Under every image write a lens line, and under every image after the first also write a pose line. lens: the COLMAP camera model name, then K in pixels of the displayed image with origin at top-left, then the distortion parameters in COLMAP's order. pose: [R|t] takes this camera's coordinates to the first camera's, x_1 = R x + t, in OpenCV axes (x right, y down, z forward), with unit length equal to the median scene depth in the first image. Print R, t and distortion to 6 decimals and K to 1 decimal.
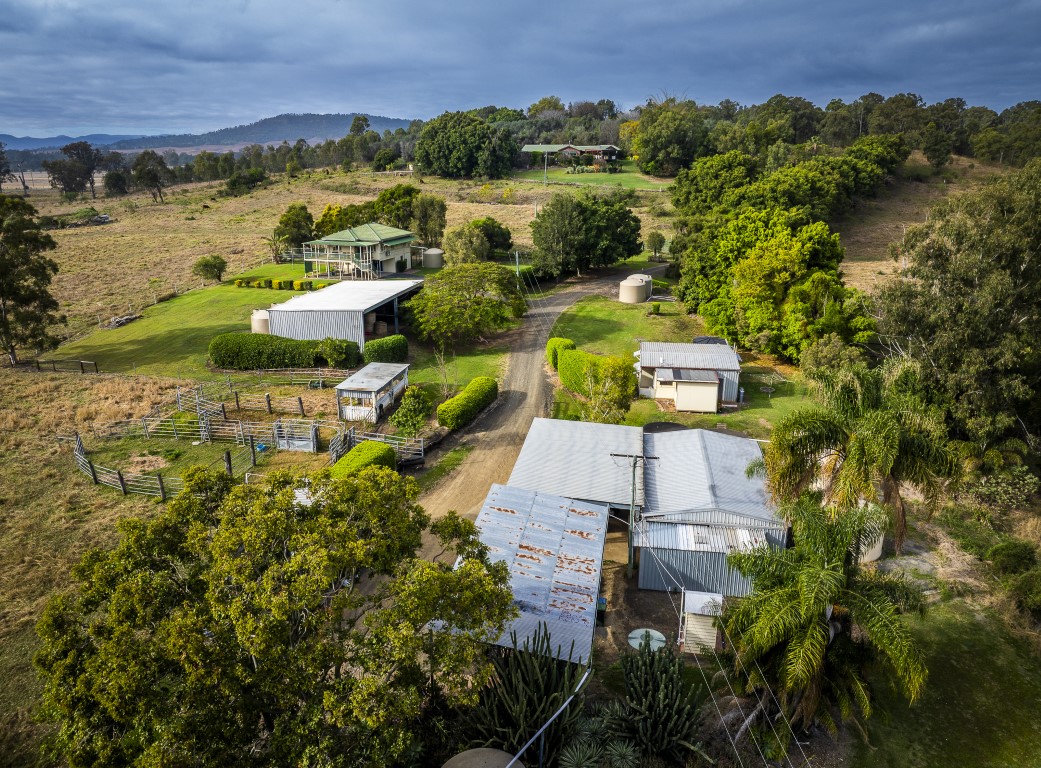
lens RADIAL K [[739.9, 0, 520.5], [0, 739.9, 384.0], [0, 0, 1]] dist [-0.024526, -0.005279]
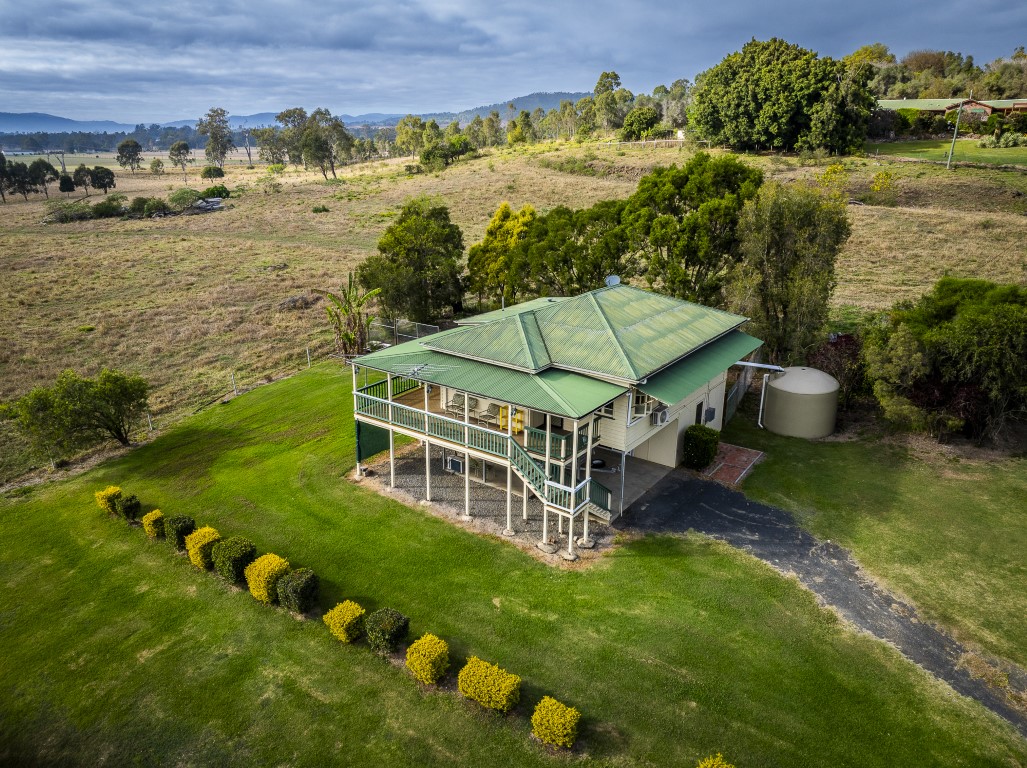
lens RADIAL K [[765.8, 0, 513.5], [0, 765.8, 384.0], [0, 0, 1]] dist [-0.059936, 0.043712]
pose [[0.949100, 0.101304, -0.298240, -0.079363], [-0.095938, 0.994853, 0.032616, -0.102586], [0.300009, -0.002343, 0.953934, 0.388777]]
